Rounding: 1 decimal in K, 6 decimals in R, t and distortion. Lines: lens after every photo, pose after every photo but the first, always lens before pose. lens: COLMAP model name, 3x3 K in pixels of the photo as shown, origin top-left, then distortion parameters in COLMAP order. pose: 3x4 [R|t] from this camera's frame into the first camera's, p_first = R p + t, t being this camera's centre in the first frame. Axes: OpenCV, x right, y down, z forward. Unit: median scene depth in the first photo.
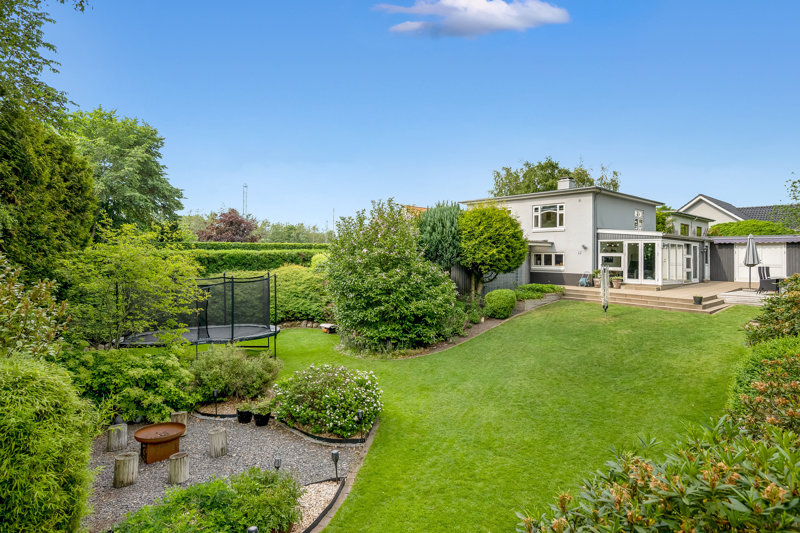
lens RADIAL K [[441.3, 0, 400.4], [0, 441.3, 247.9], [0, 0, 1]] dist [-0.000453, -0.000482]
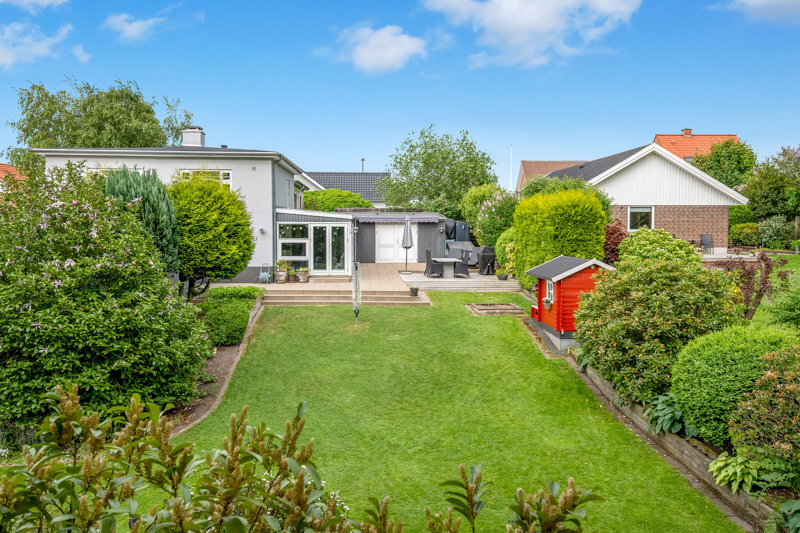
lens RADIAL K [[636.4, 0, 397.0], [0, 636.4, 262.6], [0, 0, 1]] dist [0.011927, 0.002212]
pose [[0.603628, -0.062829, 0.794787, -0.318803], [-0.009789, 0.996231, 0.086188, -0.045419], [-0.797206, -0.059806, 0.600738, 0.155379]]
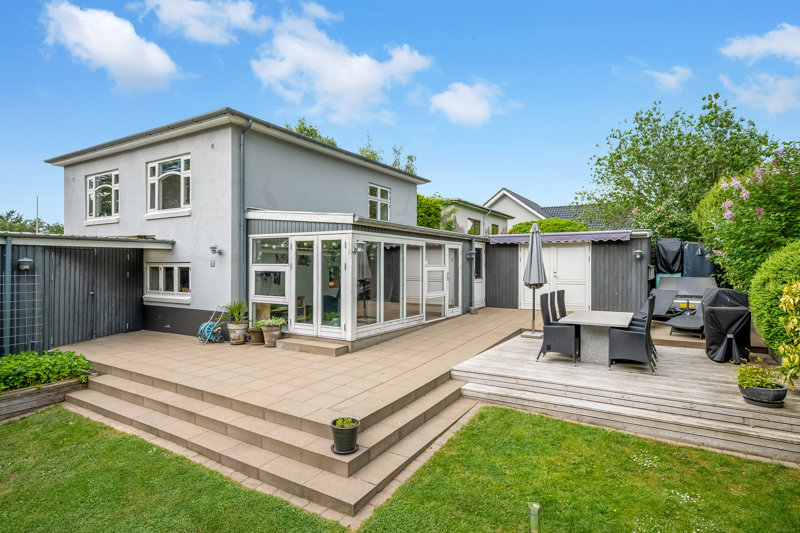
lens RADIAL K [[431.5, 0, 400.1], [0, 431.5, 263.7], [0, 0, 1]] dist [-0.001523, 0.001020]
pose [[0.950903, -0.012487, 0.309238, 0.459682], [0.004958, 0.999672, 0.025121, 0.001089], [-0.309451, -0.022354, 0.950653, 0.537425]]
